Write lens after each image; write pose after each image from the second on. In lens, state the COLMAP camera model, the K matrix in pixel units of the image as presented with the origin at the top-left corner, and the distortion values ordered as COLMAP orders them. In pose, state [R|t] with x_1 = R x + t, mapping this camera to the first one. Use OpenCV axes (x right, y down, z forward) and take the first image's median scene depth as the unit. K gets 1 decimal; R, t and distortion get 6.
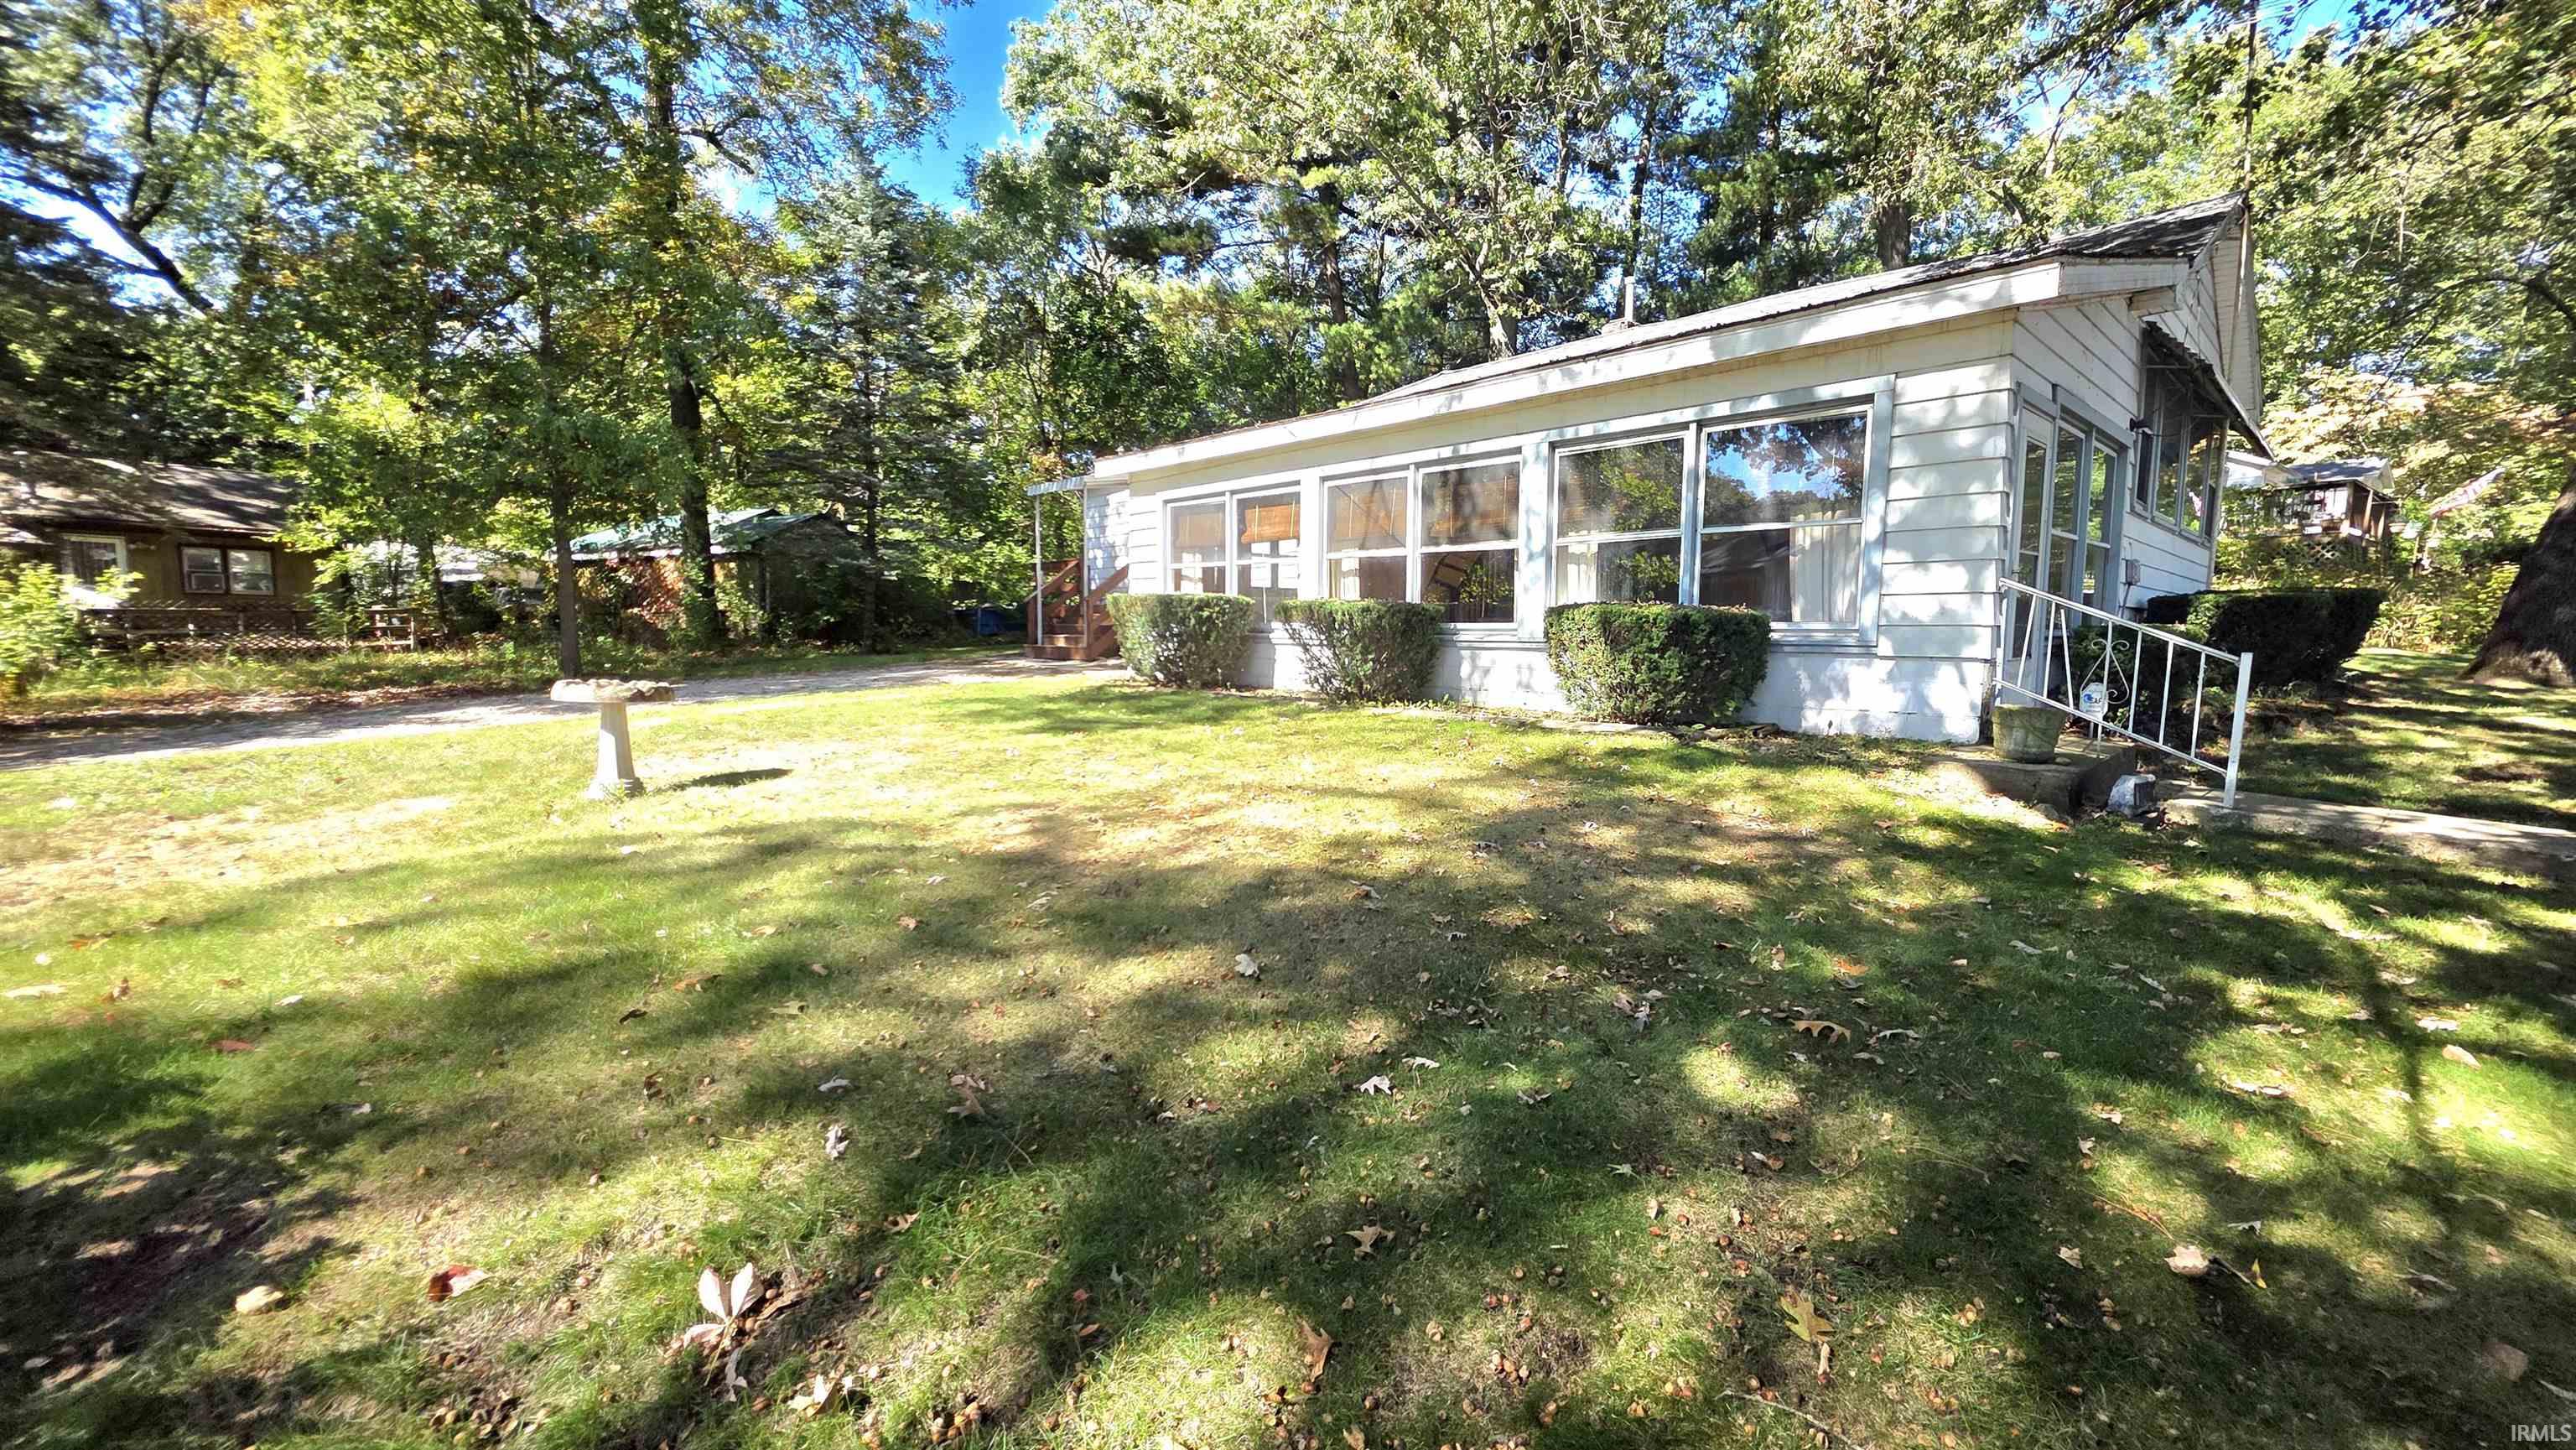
lens RADIAL K [[1039.9, 0, 1303.2], [0, 1039.9, 733.6], [0, 0, 1]] dist [0.001318, -0.000032]
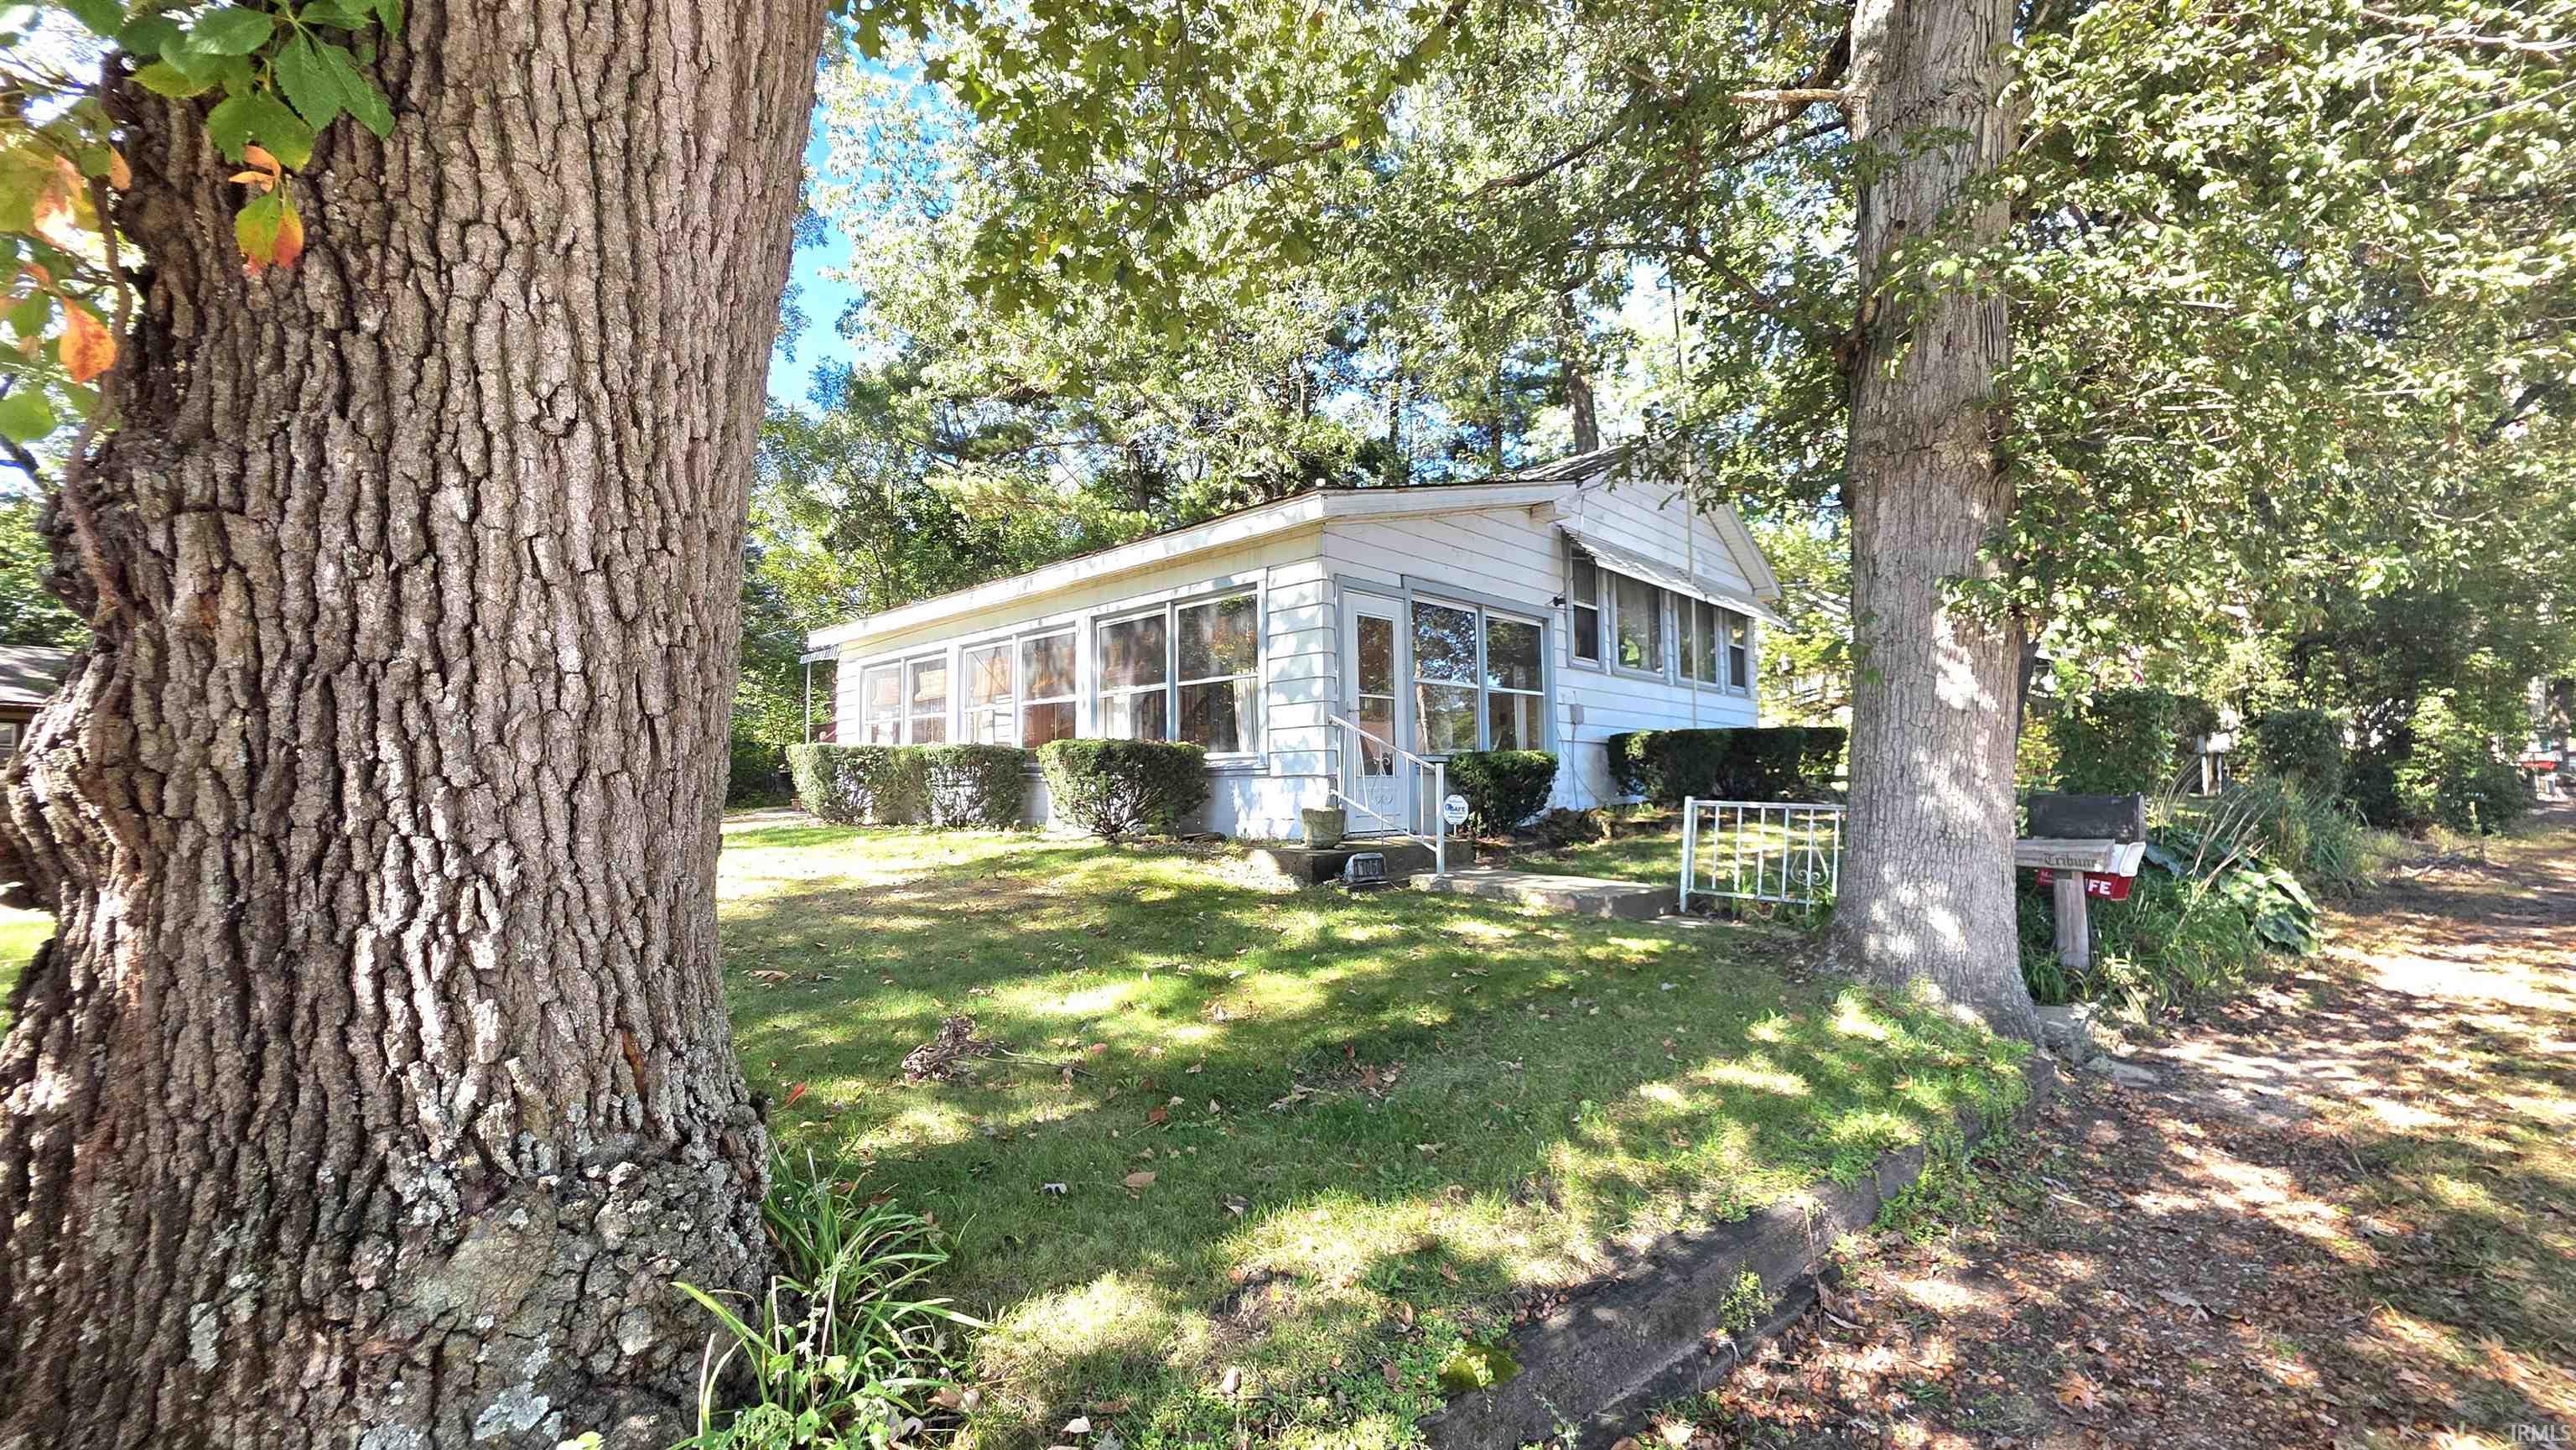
lens RADIAL K [[1039.9, 0, 1303.2], [0, 1039.9, 733.6], [0, 0, 1]] dist [0.001318, -0.000032]
pose [[0.997693, -0.014303, 0.066363, 0.412210], [0.024534, 0.987451, -0.156011, 0.062370], [-0.063299, 0.157279, 0.985523, -0.234576]]
